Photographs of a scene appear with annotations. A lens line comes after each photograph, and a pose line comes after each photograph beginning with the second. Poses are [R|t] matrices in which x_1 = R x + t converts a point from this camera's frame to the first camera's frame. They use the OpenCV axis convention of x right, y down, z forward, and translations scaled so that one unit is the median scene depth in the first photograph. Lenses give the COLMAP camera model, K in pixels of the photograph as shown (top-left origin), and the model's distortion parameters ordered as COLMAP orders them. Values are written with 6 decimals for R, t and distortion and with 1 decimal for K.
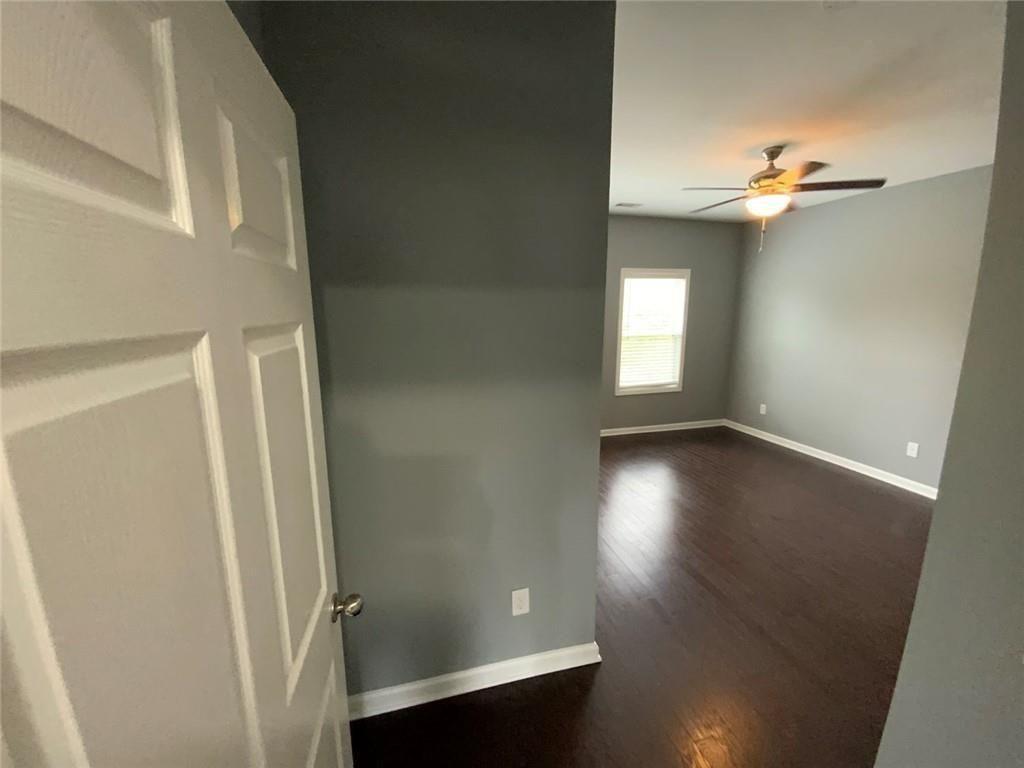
lens RADIAL K [[406.4, 0, 512.0], [0, 406.4, 384.0], [0, 0, 1]] dist [0.018881, -0.018328]
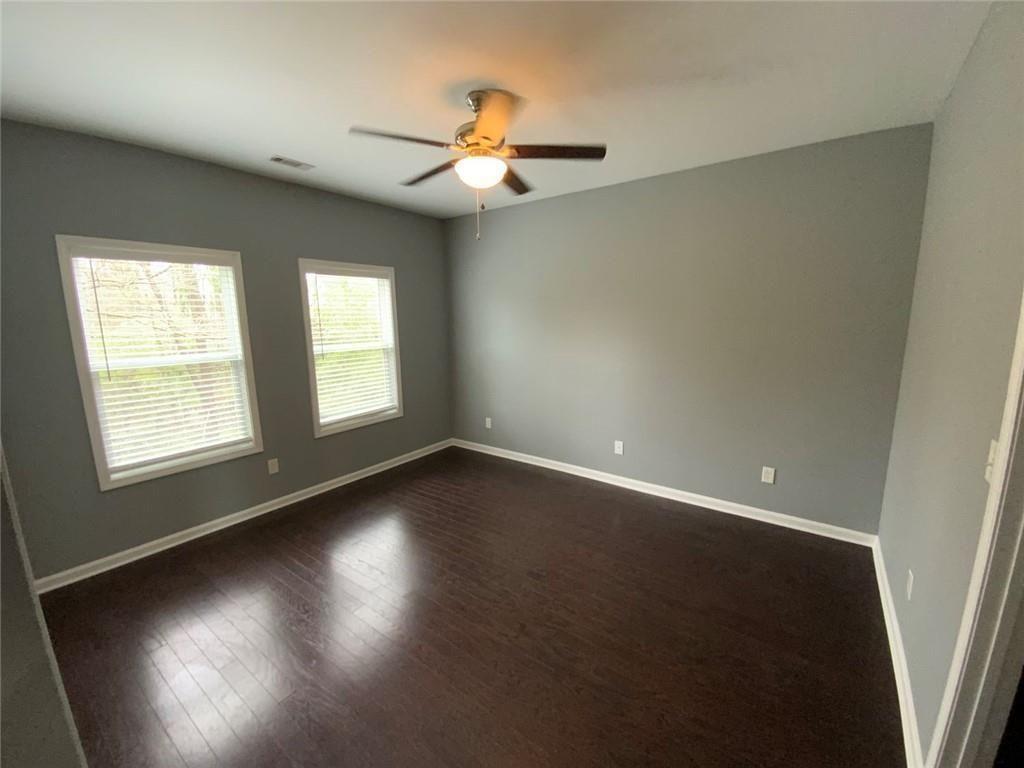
lens RADIAL K [[412.6, 0, 513.7], [0, 412.6, 385.3], [0, 0, 1]] dist [0.020458, -0.019282]
pose [[0.784049, -0.110623, 0.610762, 0.100349], [0.121232, 0.992331, 0.024106, -0.041085], [-0.608745, 0.055144, 0.791448, 0.226357]]
